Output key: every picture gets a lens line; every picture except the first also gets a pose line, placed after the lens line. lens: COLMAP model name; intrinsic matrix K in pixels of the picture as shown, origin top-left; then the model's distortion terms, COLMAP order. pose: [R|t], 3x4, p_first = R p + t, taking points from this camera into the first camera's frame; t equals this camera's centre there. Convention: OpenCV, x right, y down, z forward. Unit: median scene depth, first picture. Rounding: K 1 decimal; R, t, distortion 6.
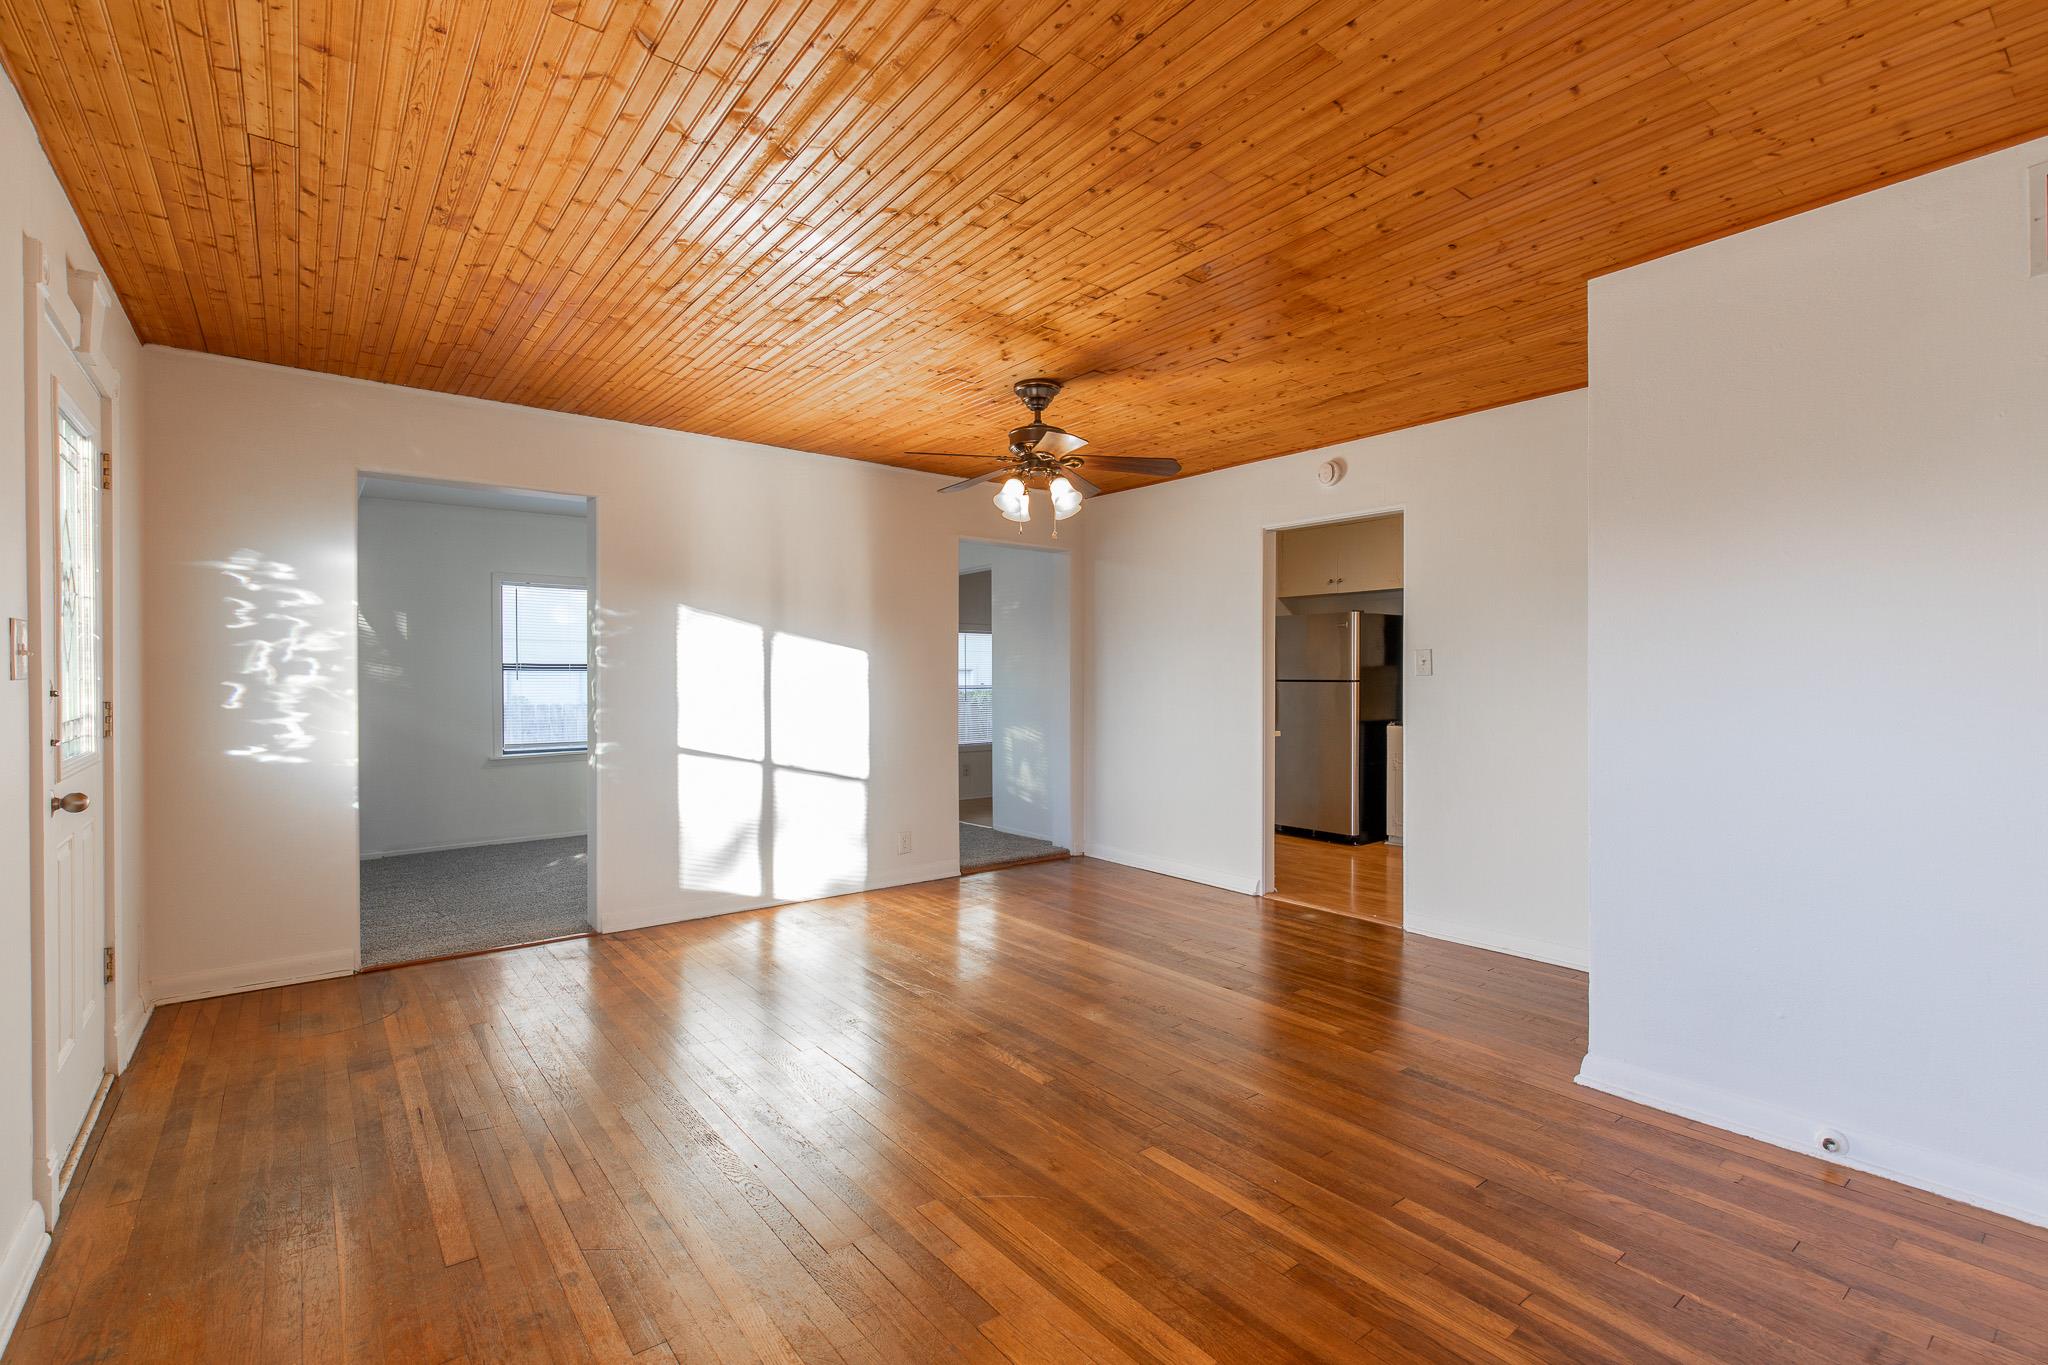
lens RADIAL K [[926.3, 0, 1026.2], [0, 926.3, 676.8], [0, 0, 1]] dist [0.013348, 0.000036]
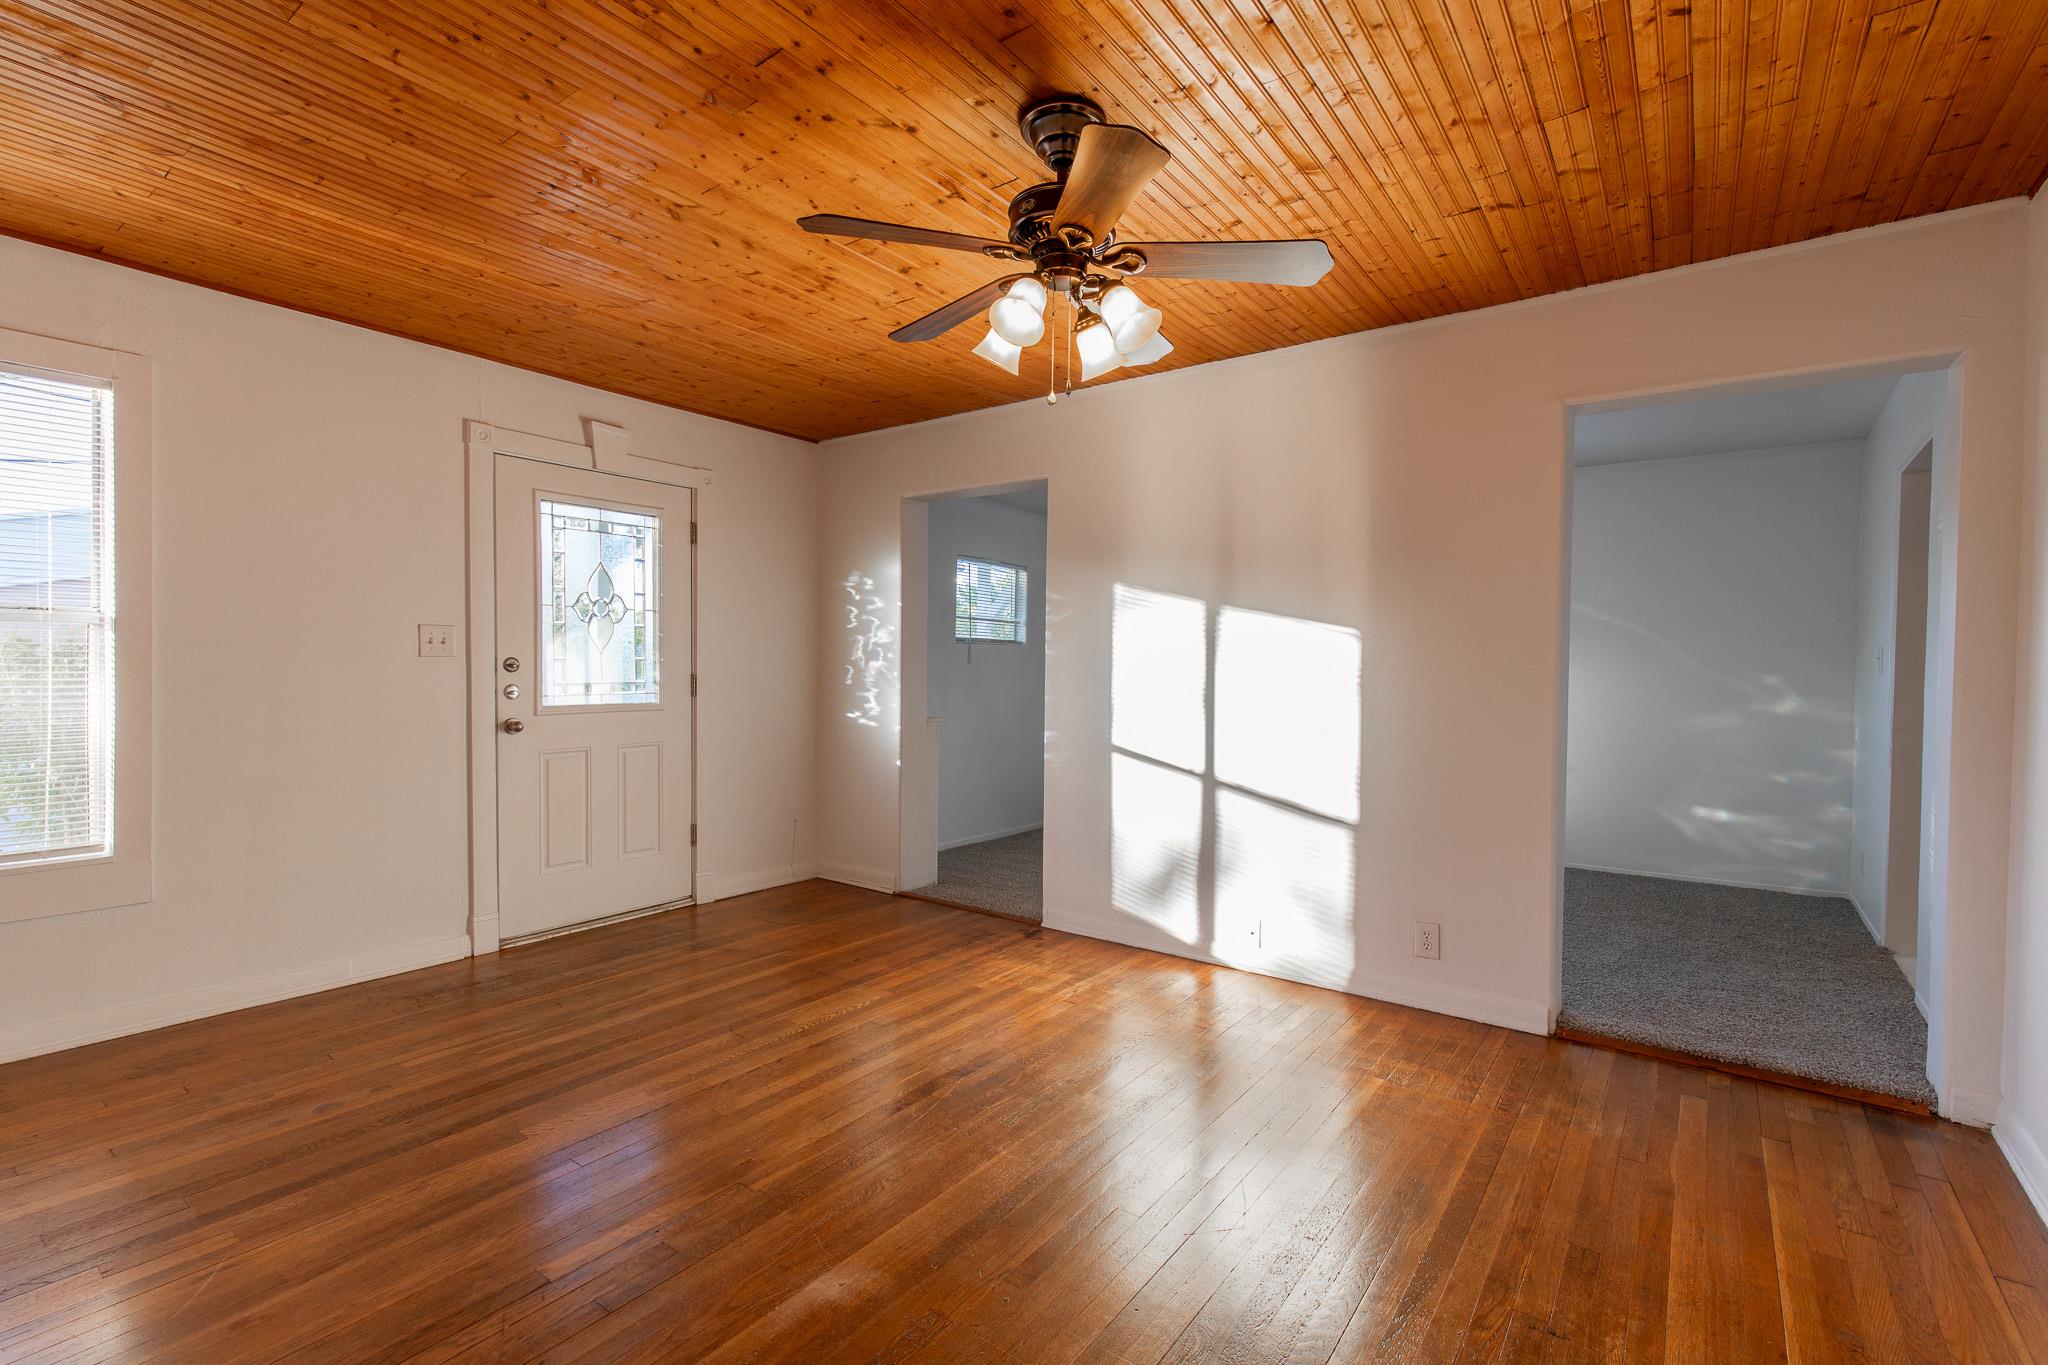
lens RADIAL K [[926.3, 0, 1019.7], [0, 926.3, 693.1], [0, 0, 1]] dist [0.013348, 0.000036]
pose [[0.264029, 0.033711, -0.963925, 0.475757], [-0.014220, 0.999416, 0.031058, 0.000417], [0.964410, 0.005507, 0.264355, 0.723549]]
